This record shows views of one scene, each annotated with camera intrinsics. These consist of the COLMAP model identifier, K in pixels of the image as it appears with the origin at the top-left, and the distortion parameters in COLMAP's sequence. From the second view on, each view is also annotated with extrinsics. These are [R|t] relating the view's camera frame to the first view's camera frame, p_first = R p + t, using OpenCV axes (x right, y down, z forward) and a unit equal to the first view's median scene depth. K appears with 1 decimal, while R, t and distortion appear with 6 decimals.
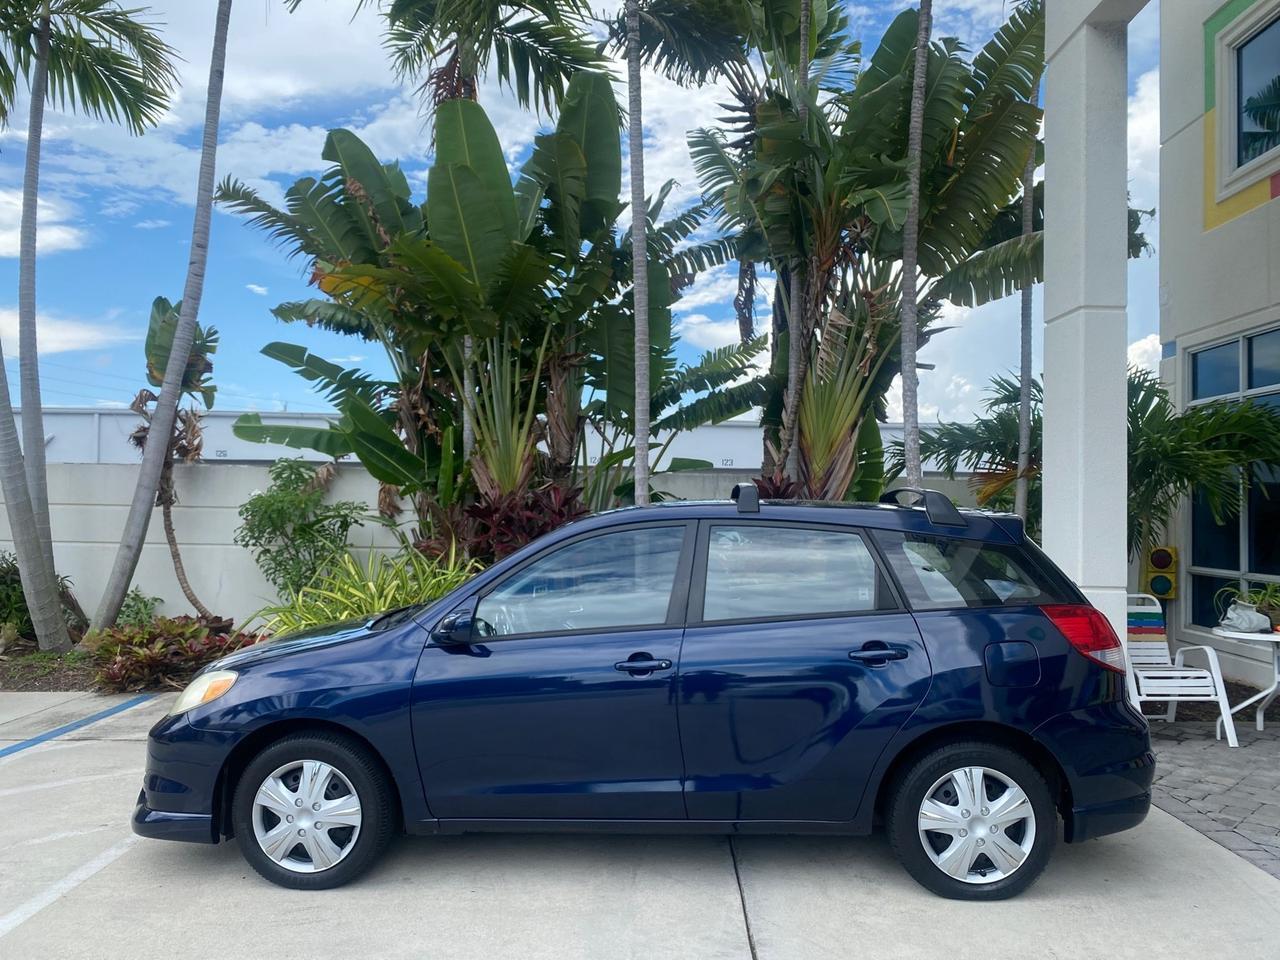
lens RADIAL K [[984.2, 0, 638.8], [0, 984.2, 478.8], [0, 0, 1]] dist [0.014568, -0.007633]
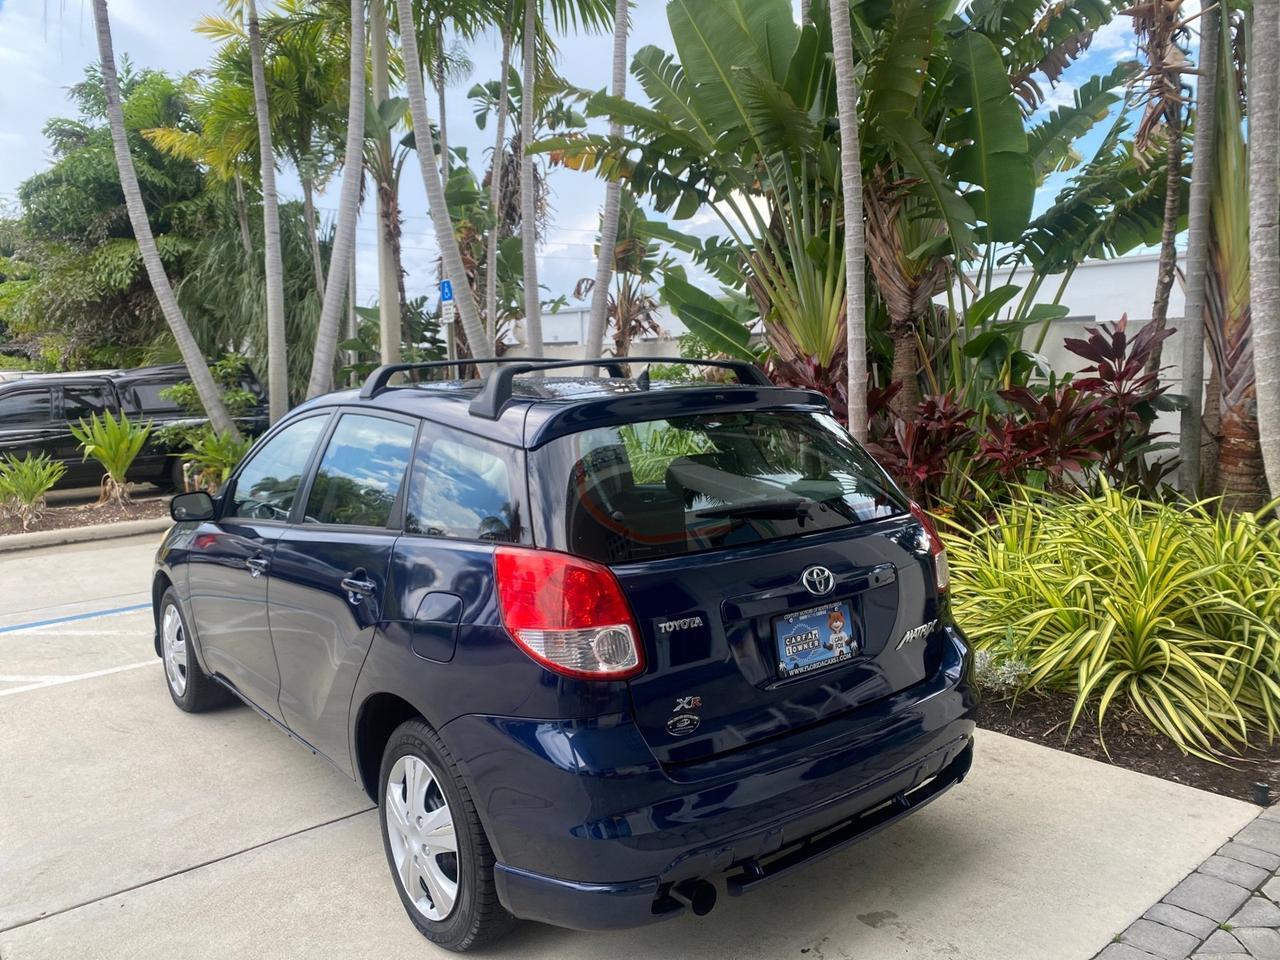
lens RADIAL K [[984.9, 0, 635.4], [0, 984.9, 477.3], [0, 0, 1]] dist [0.015984, -0.010912]
pose [[0.663795, 0.055340, -0.745865, 0.411212], [0.049739, 0.991785, 0.117852, 0.006136], [0.746259, -0.115328, 0.655589, 0.288811]]
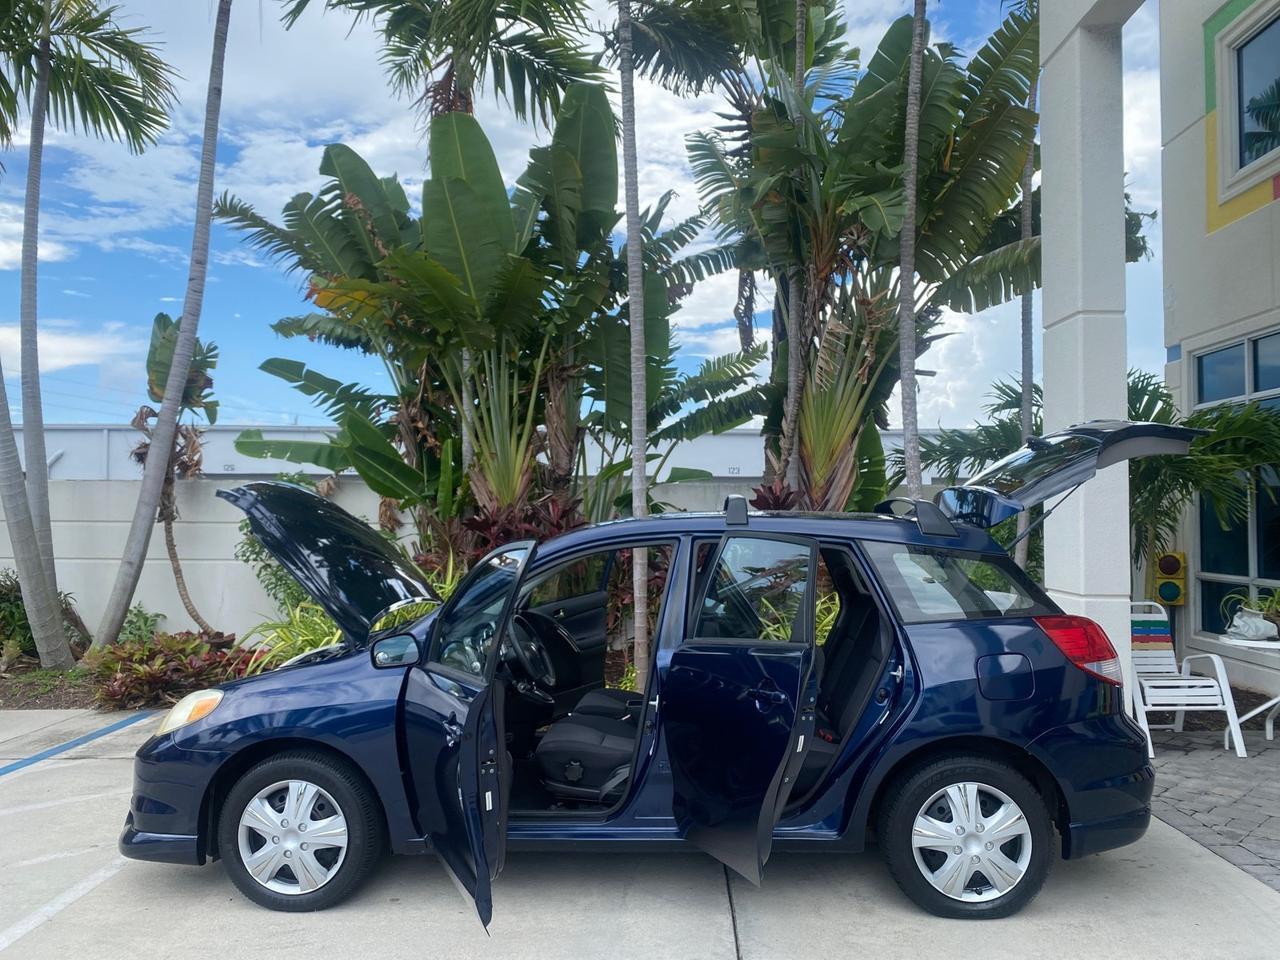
lens RADIAL K [[984.9, 0, 635.4], [0, 984.9, 477.3], [0, 0, 1]] dist [0.015984, -0.010912]
pose [[0.999842, -0.011280, -0.013768, 0.011059], [0.011140, 0.999886, -0.010221, -0.002283], [0.013882, 0.010066, 0.999853, 0.004215]]
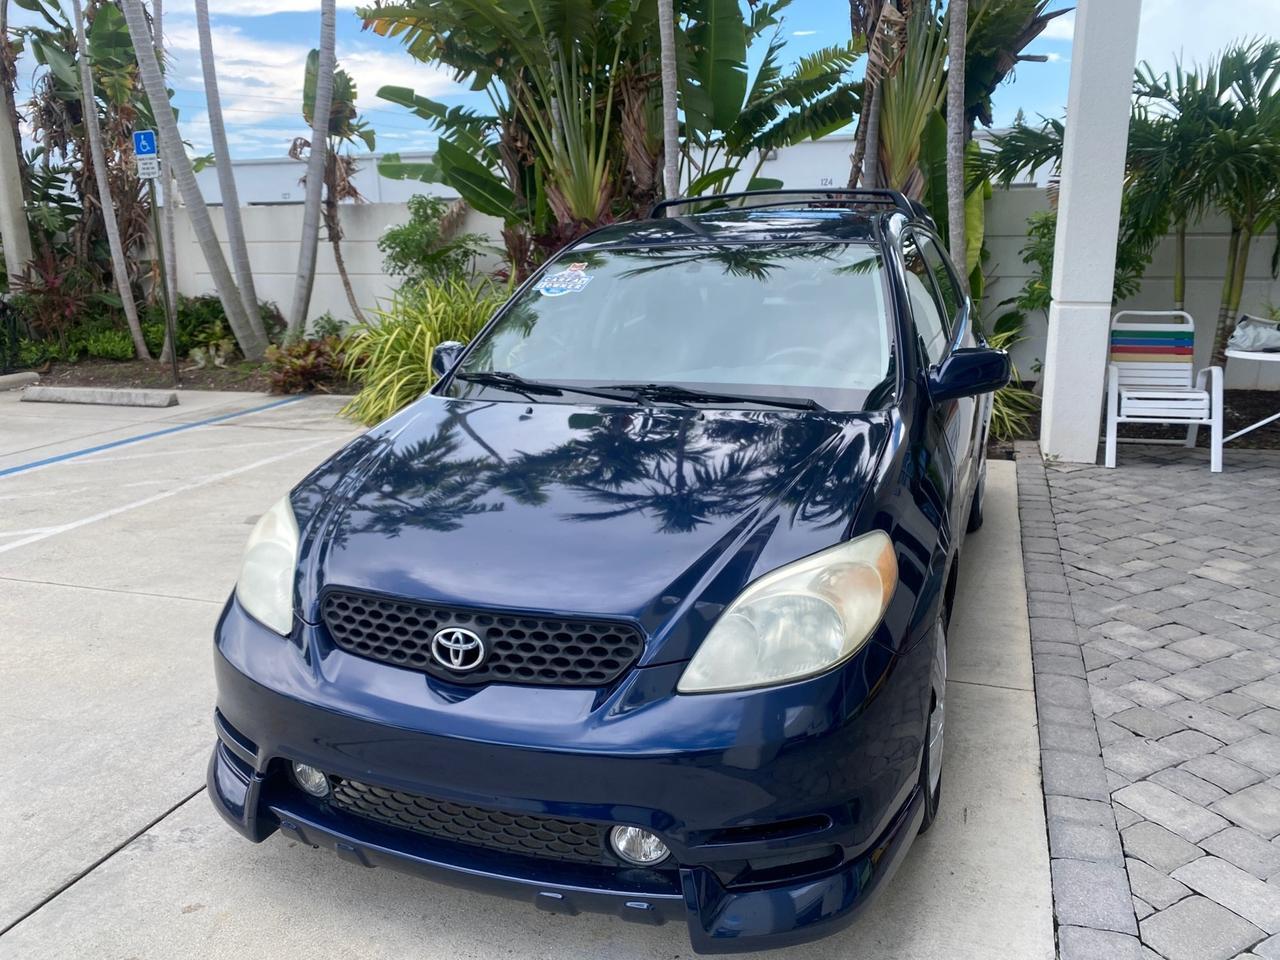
lens RADIAL K [[977.6, 0, 628.0], [0, 977.6, 481.7], [0, 0, 1]] dist [0.003326, -0.009131]
pose [[0.947560, 0.051142, -0.315460, 0.254895], [0.036632, 0.963224, 0.266191, 0.006841], [0.317472, -0.263788, 0.910839, -0.025536]]
